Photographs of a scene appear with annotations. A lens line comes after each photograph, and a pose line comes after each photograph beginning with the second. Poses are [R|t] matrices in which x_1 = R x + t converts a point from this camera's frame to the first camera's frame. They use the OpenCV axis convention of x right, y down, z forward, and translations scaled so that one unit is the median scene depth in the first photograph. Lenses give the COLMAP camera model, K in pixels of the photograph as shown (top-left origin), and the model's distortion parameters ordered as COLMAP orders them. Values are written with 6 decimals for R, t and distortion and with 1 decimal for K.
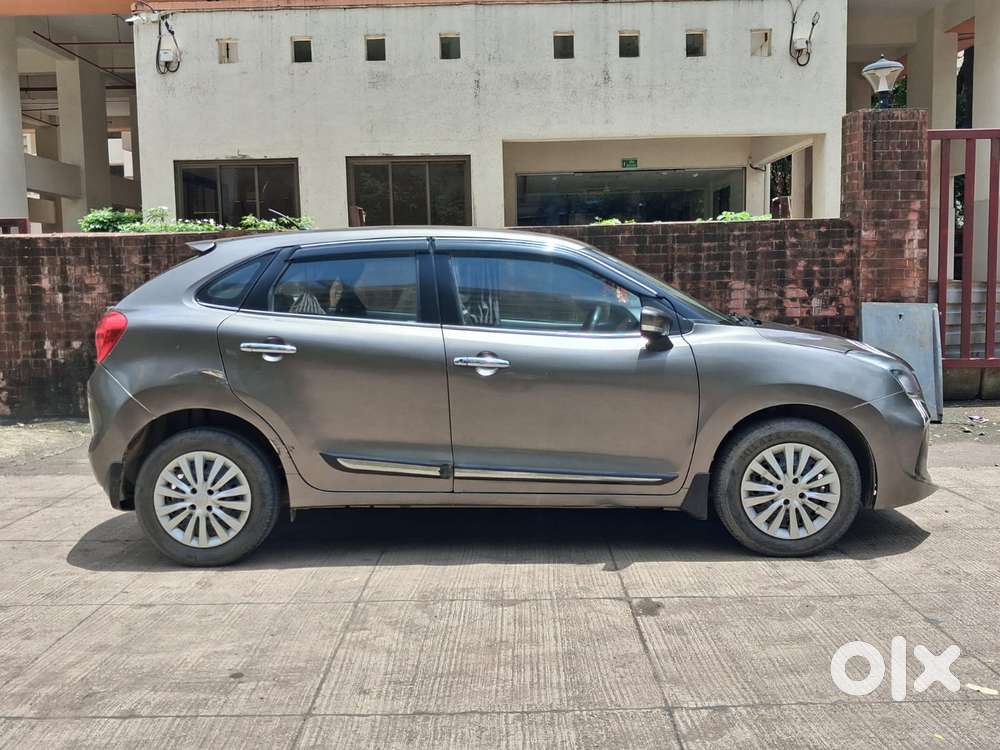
lens RADIAL K [[995.6, 0, 495.1], [0, 995.6, 373.2], [0, 0, 1]] dist [-0.045959, 0.000000]
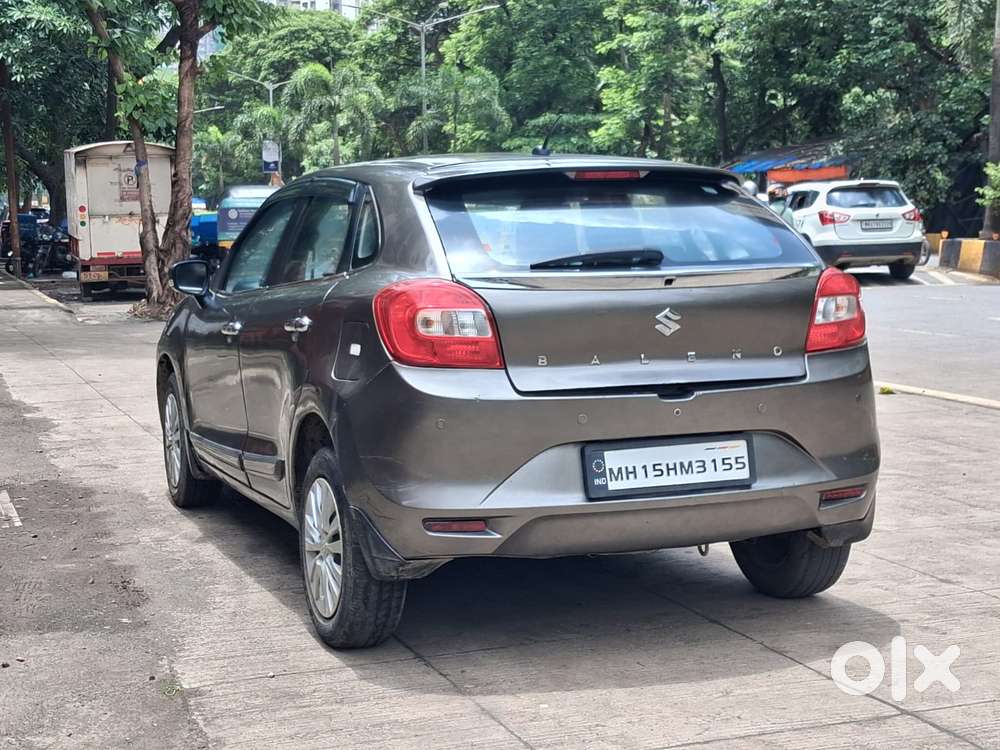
lens RADIAL K [[1577.7, 0, 505.0], [0, 1577.7, 383.8], [0, 0, 1]] dist [0.133626, 0.000000]
pose [[-0.378062, -0.070030, 0.923128, -1.327724], [0.092538, 0.989283, 0.112946, -0.127732], [-0.921144, 0.128125, -0.367530, 1.626614]]
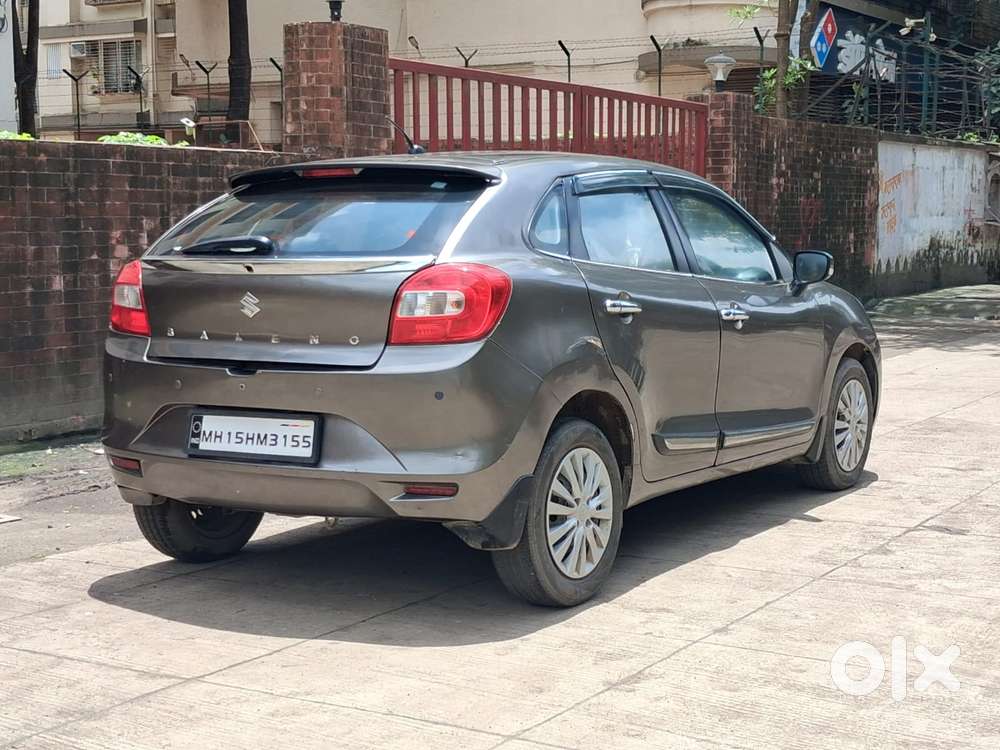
lens RADIAL K [[1577.7, 0, 514.0], [0, 1577.7, 364.3], [0, 0, 1]] dist [0.133626, 0.000000]
pose [[0.502795, -0.054179, 0.862706, -1.307532], [0.064997, 0.997578, 0.024769, -0.016570], [-0.861959, 0.043620, 0.505099, 0.423410]]
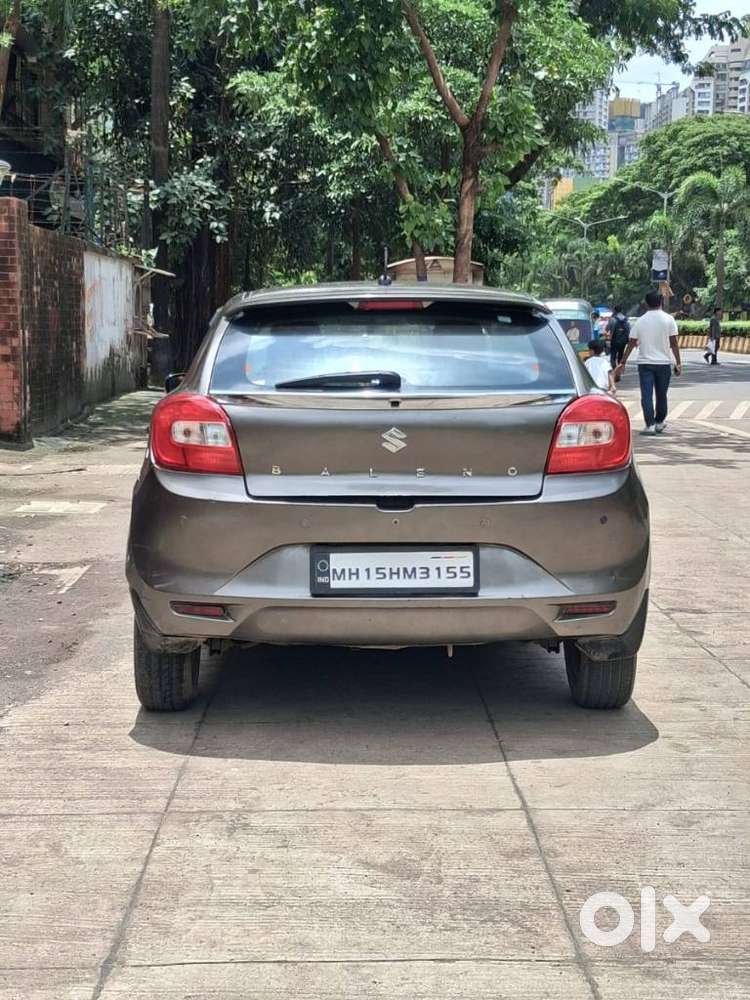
lens RADIAL K [[1577.7, 0, 365.8], [0, 1577.7, 503.7], [0, 0, 1]] dist [0.133626, 0.000000]
pose [[-0.036513, -0.087676, 0.995480, -1.545112], [0.077407, 0.992903, 0.090288, -0.100499], [-0.996331, 0.080354, -0.029467, 1.208850]]
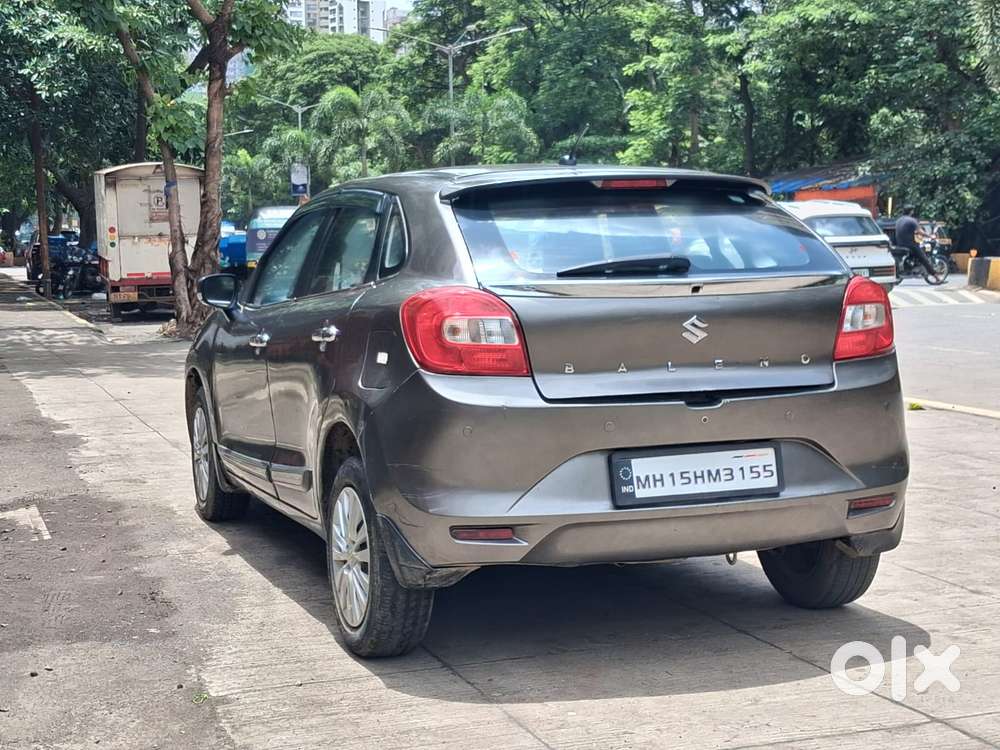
lens RADIAL K [[1577.7, 0, 515.8], [0, 1577.7, 389.3], [0, 0, 1]] dist [0.133626, 0.000000]
pose [[-0.368030, -0.059561, 0.927904, -1.328302], [0.095558, 0.990239, 0.101463, -0.118559], [-0.924891, 0.126010, -0.358746, 1.626963]]
